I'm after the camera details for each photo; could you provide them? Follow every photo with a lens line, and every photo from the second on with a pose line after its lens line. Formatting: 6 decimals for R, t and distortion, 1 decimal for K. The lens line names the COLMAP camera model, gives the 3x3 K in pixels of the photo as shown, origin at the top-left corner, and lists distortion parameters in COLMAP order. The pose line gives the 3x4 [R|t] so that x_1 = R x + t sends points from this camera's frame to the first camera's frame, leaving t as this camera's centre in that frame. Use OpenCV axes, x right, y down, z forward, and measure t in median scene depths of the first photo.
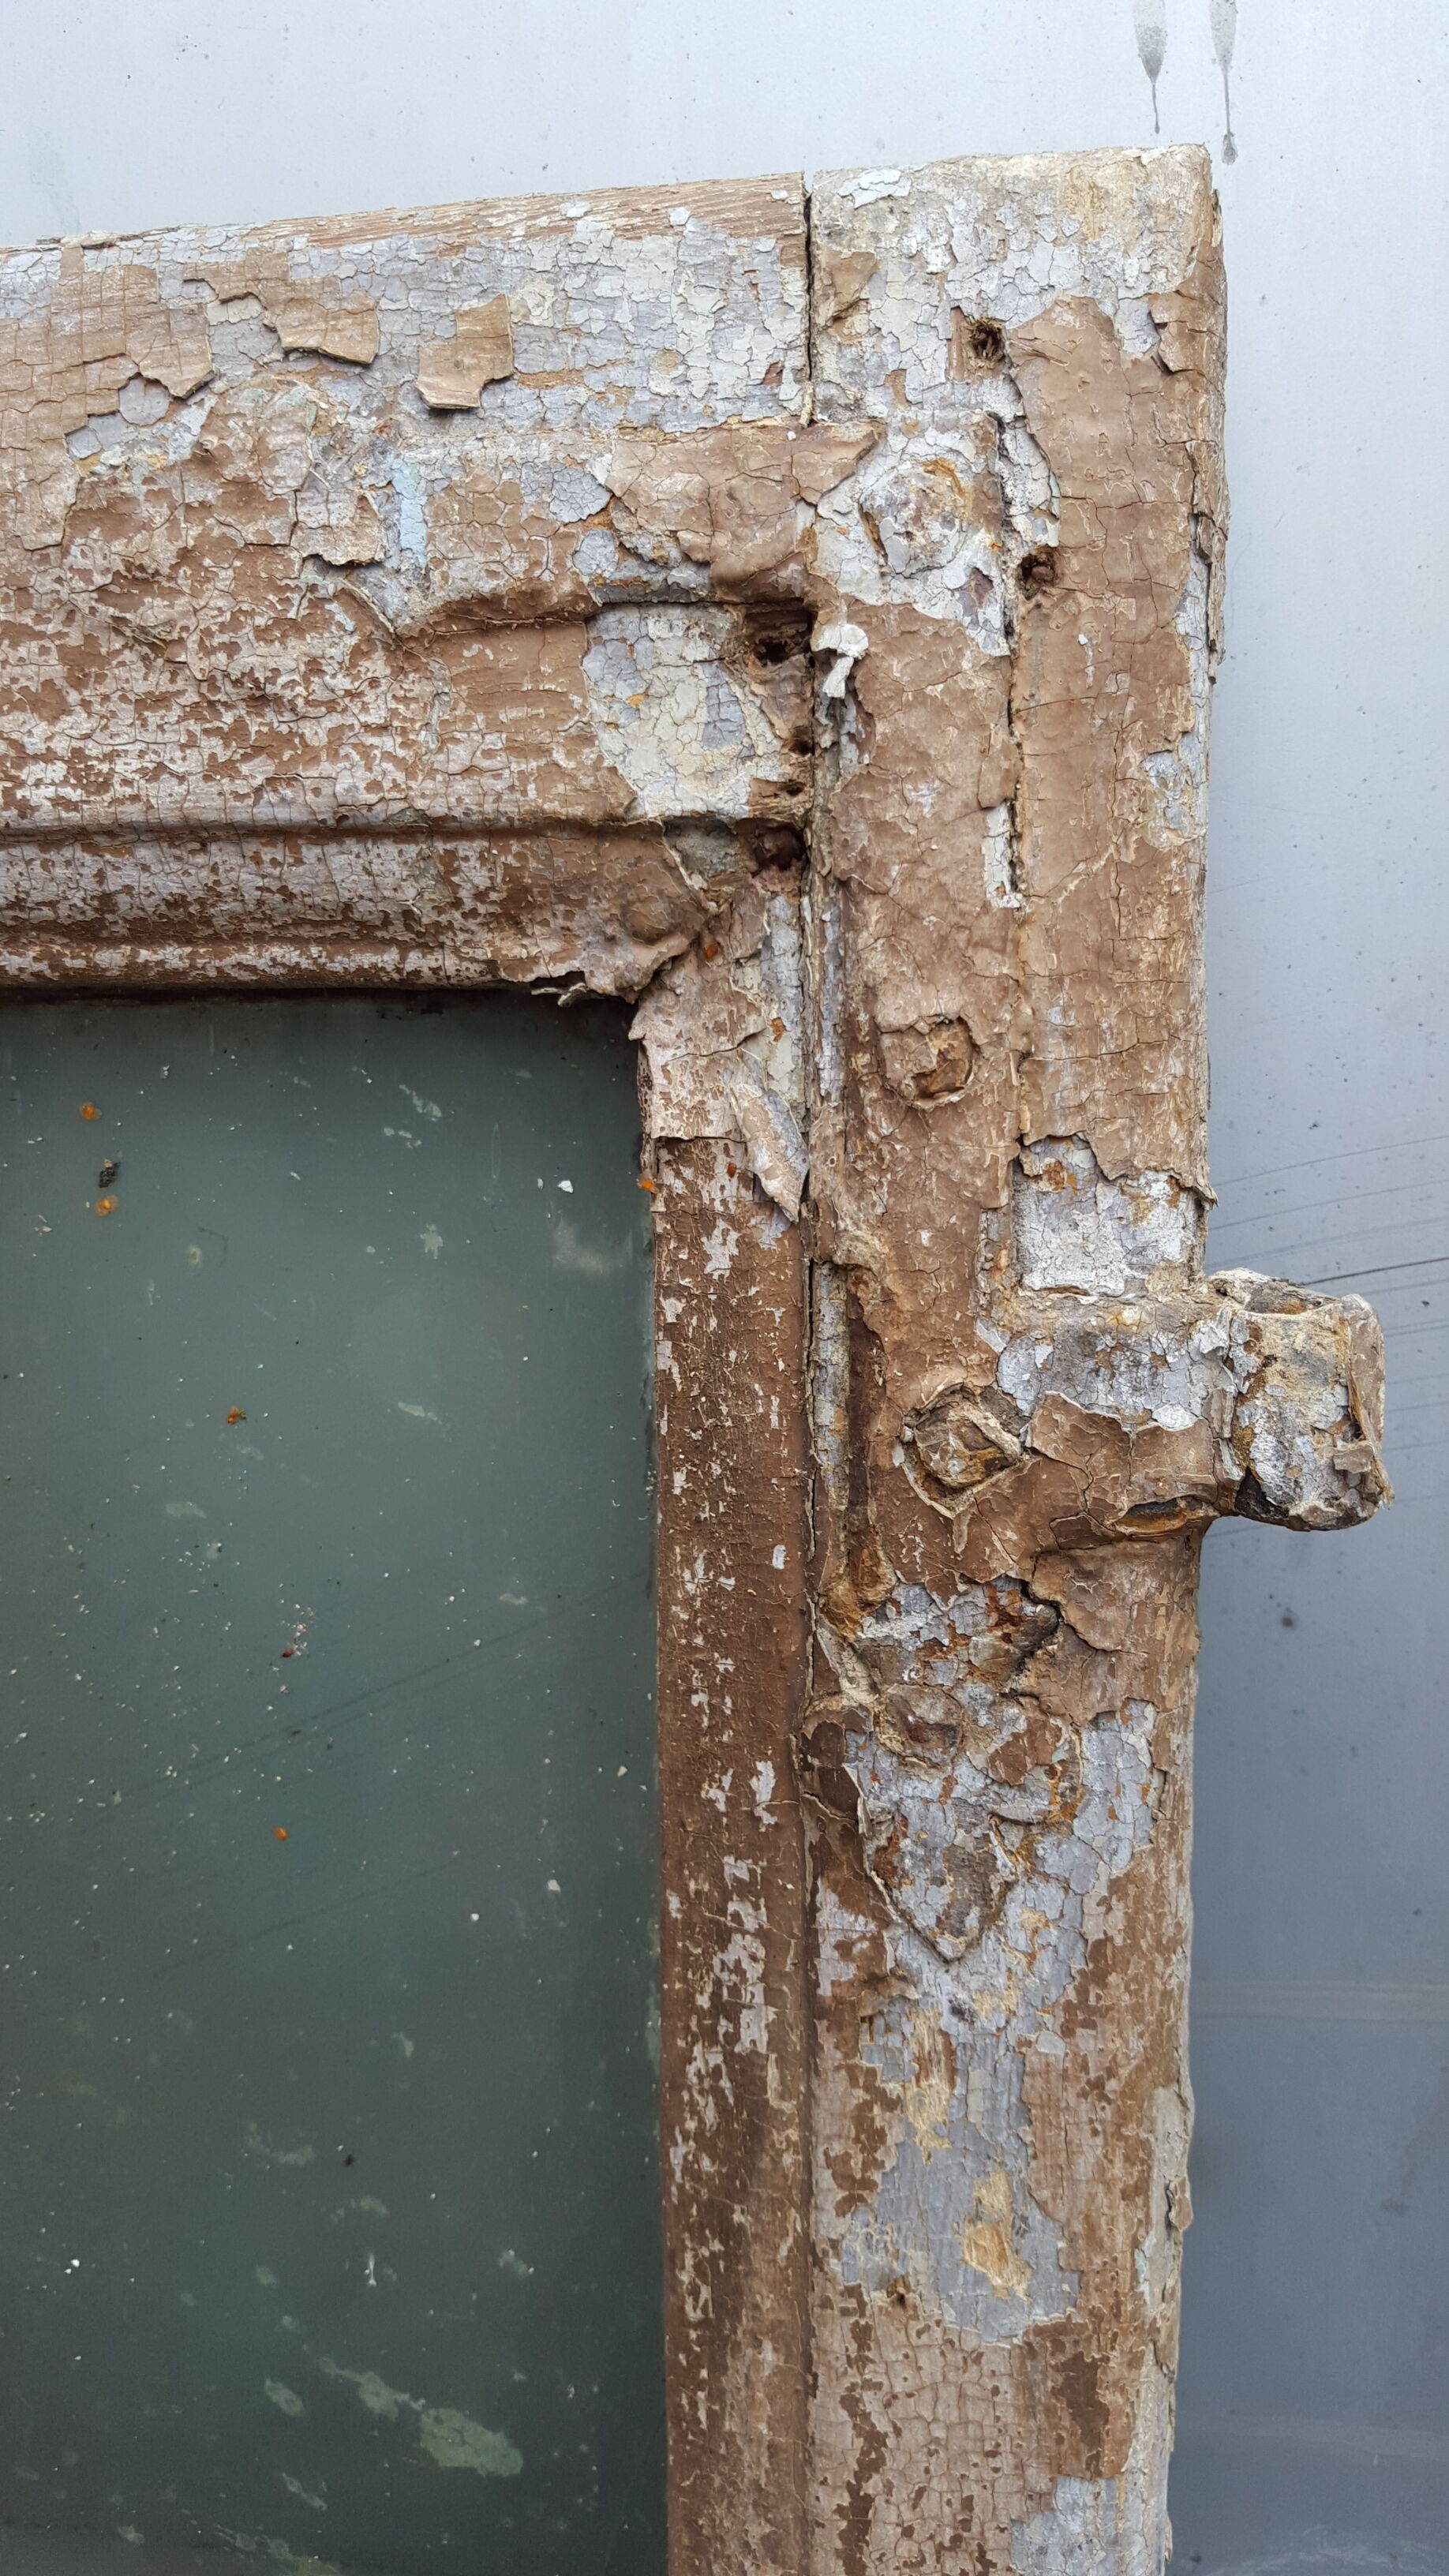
lens RADIAL K [[2005.8, 0, 726.4], [0, 2005.8, 1149.3], [0, 0, 1]] dist [-0.000809, -0.099005]
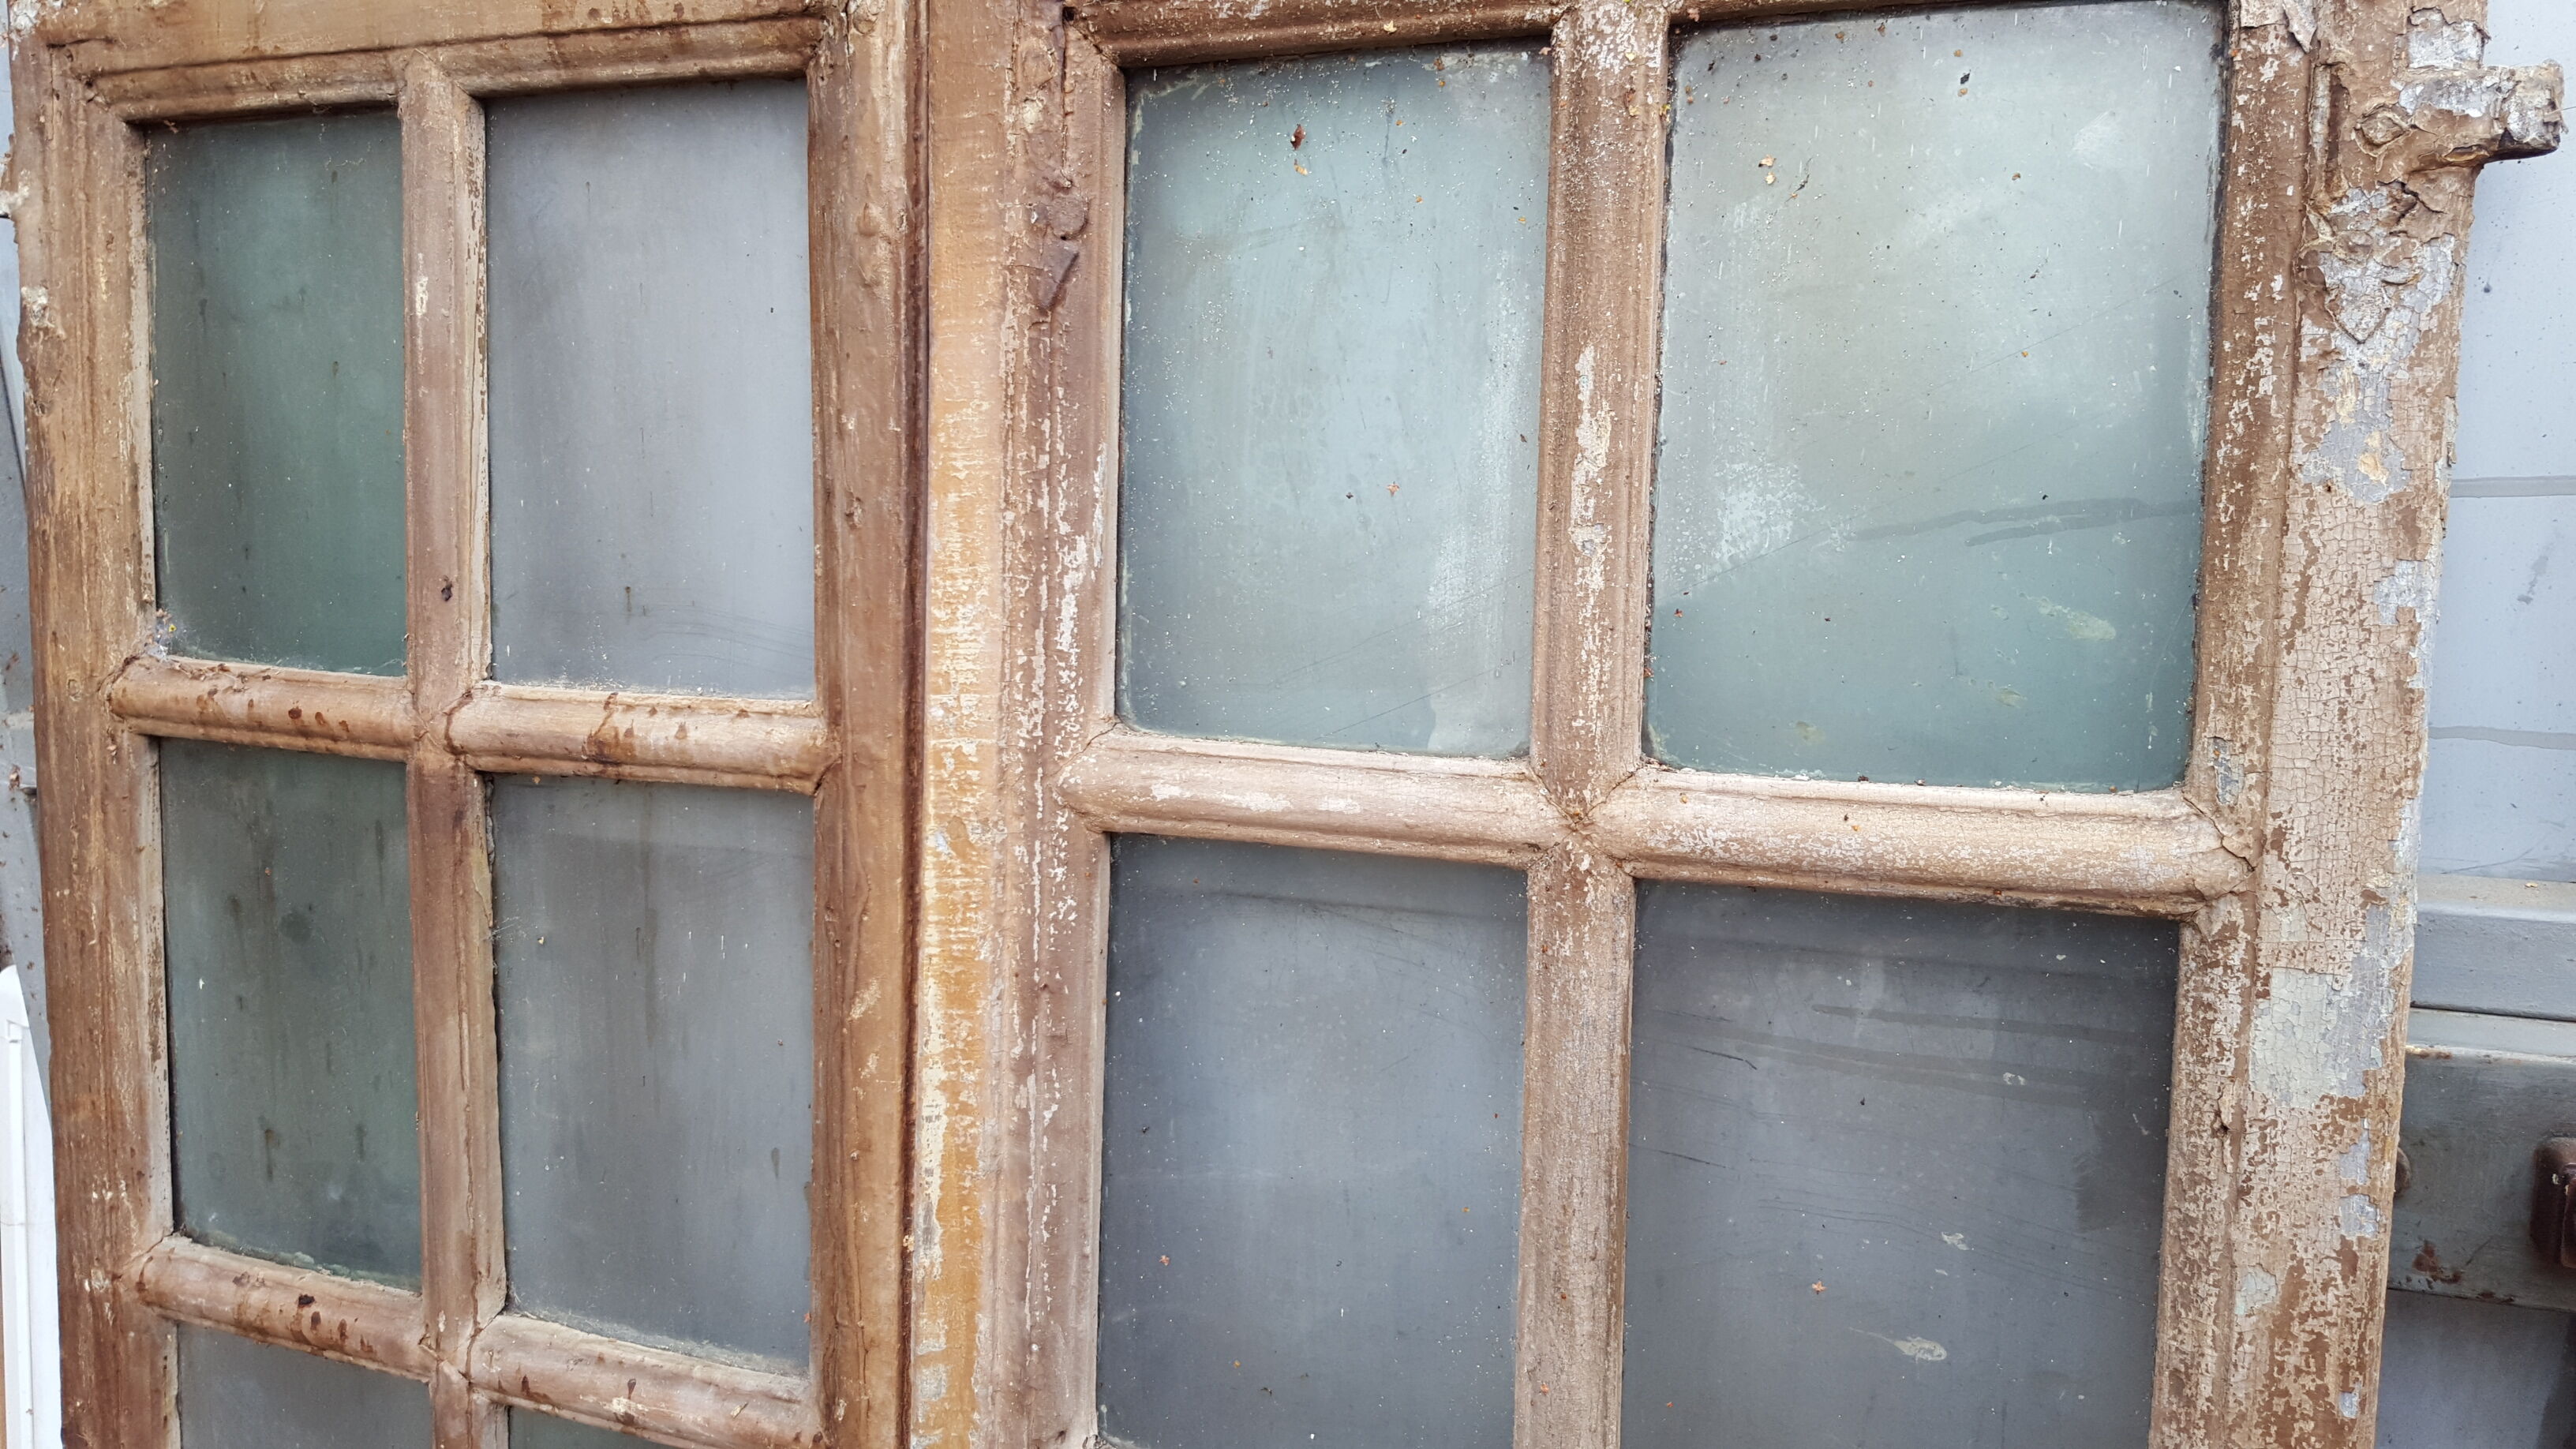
lens RADIAL K [[1961.9, 0, 1233.9], [0, 1961.9, 689.1], [0, 0, 1]] dist [0.048183, -0.074815]
pose [[0.979679, 0.037913, -0.196955, -0.778103], [-0.029134, 0.998457, 0.047283, 0.766381], [0.198444, -0.040584, 0.979272, -1.760689]]
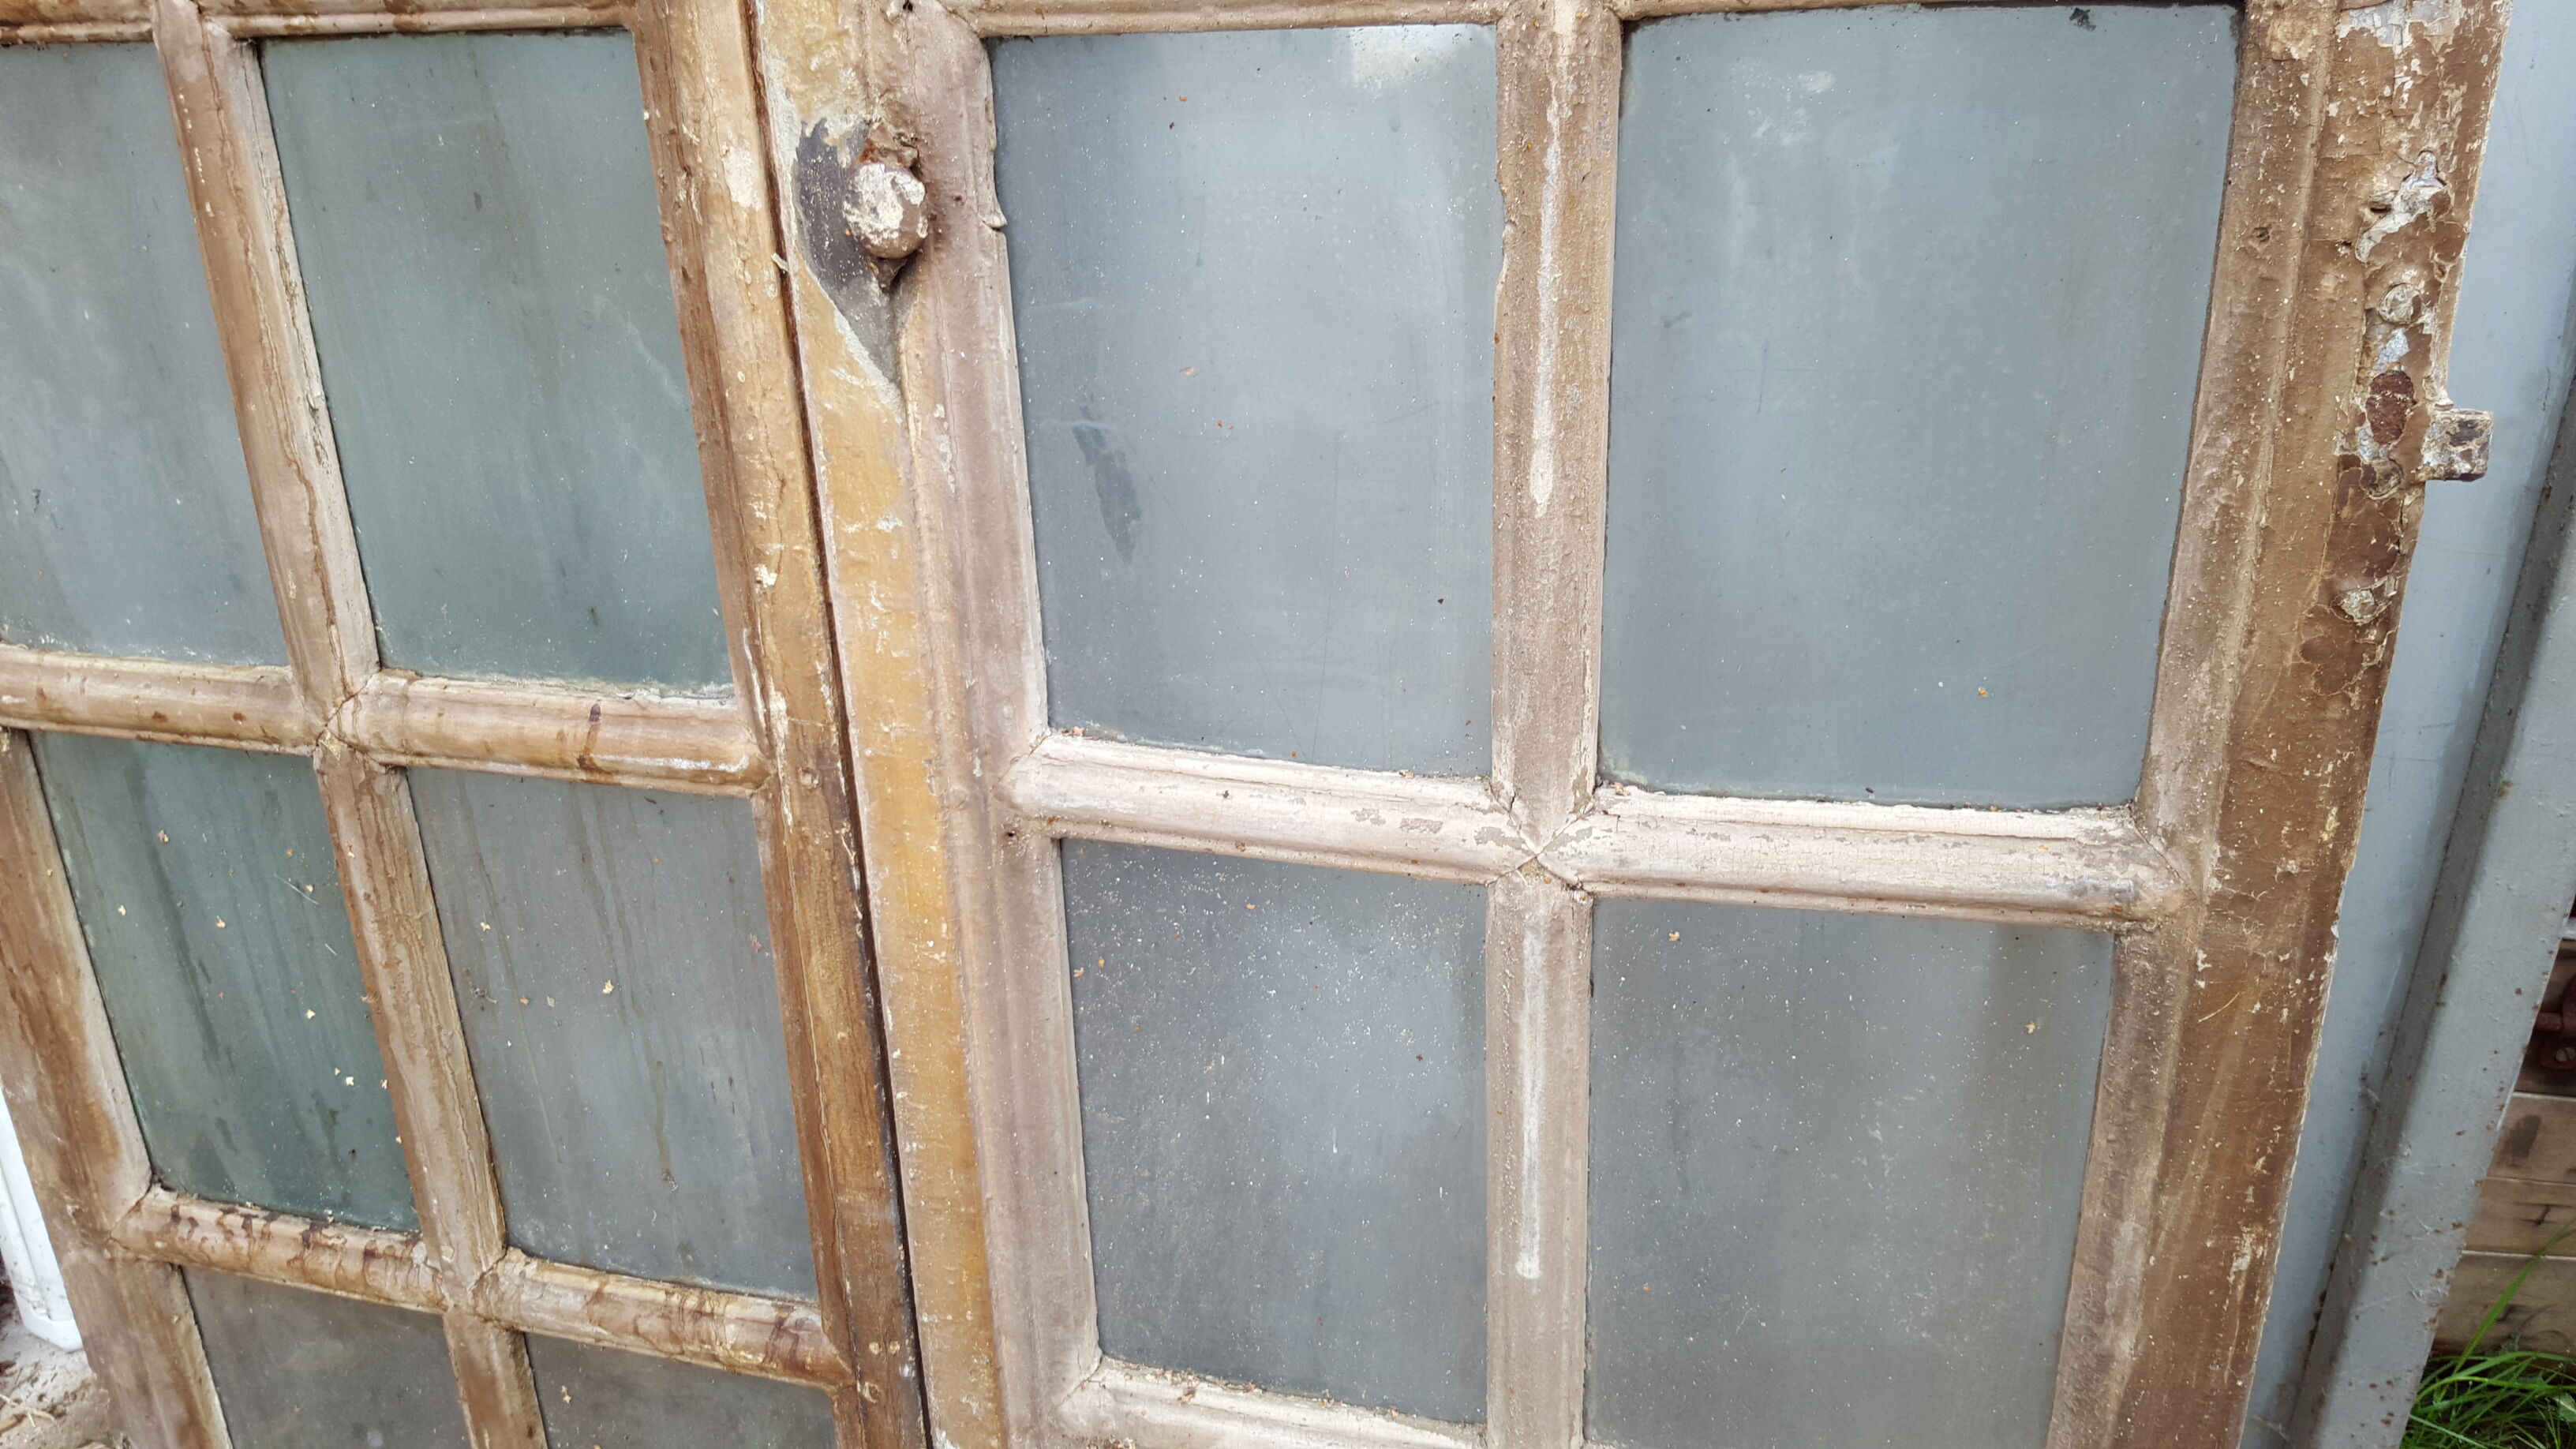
lens RADIAL K [[1971.5, 0, 1232.7], [0, 1971.5, 741.5], [0, 0, 1]] dist [0.091588, -0.176495]
pose [[0.991876, 0.007262, -0.126999, -0.924620], [0.034560, 0.945434, 0.323976, 2.462531], [0.122422, -0.325733, 0.937503, -1.450723]]
